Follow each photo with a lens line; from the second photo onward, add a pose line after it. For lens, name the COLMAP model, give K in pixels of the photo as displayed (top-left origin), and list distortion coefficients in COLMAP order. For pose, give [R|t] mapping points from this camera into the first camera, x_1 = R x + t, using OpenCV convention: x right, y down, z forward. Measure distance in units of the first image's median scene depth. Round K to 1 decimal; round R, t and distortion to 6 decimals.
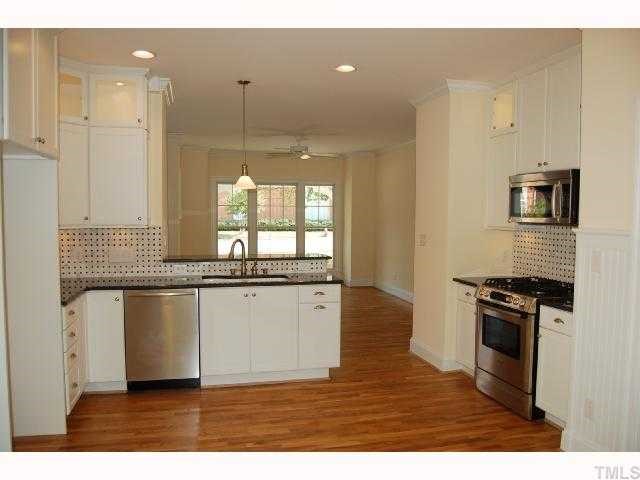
lens RADIAL K [[508.1, 0, 320.2], [0, 508.1, 239.9], [0, 0, 1]] dist [-0.073915, 0.001996]
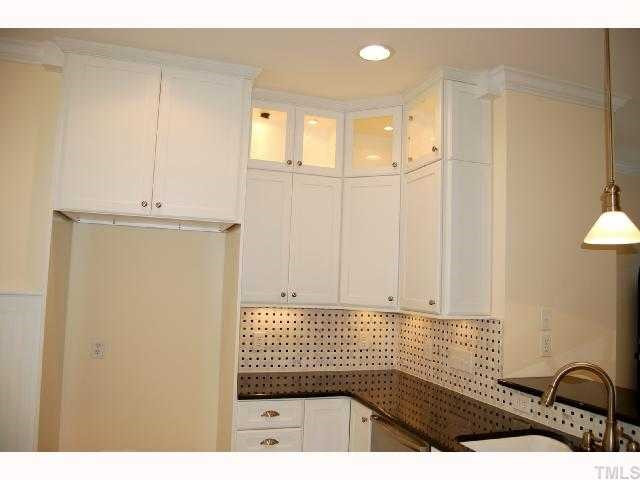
lens RADIAL K [[508.1, 0, 320.7], [0, 508.1, 240.4], [0, 0, 1]] dist [-0.073915, 0.001996]
pose [[0.102910, -0.079857, -0.991480, 0.229500], [-0.082788, 0.992626, -0.088542, -0.047731], [0.991239, 0.091194, 0.095540, 0.731566]]
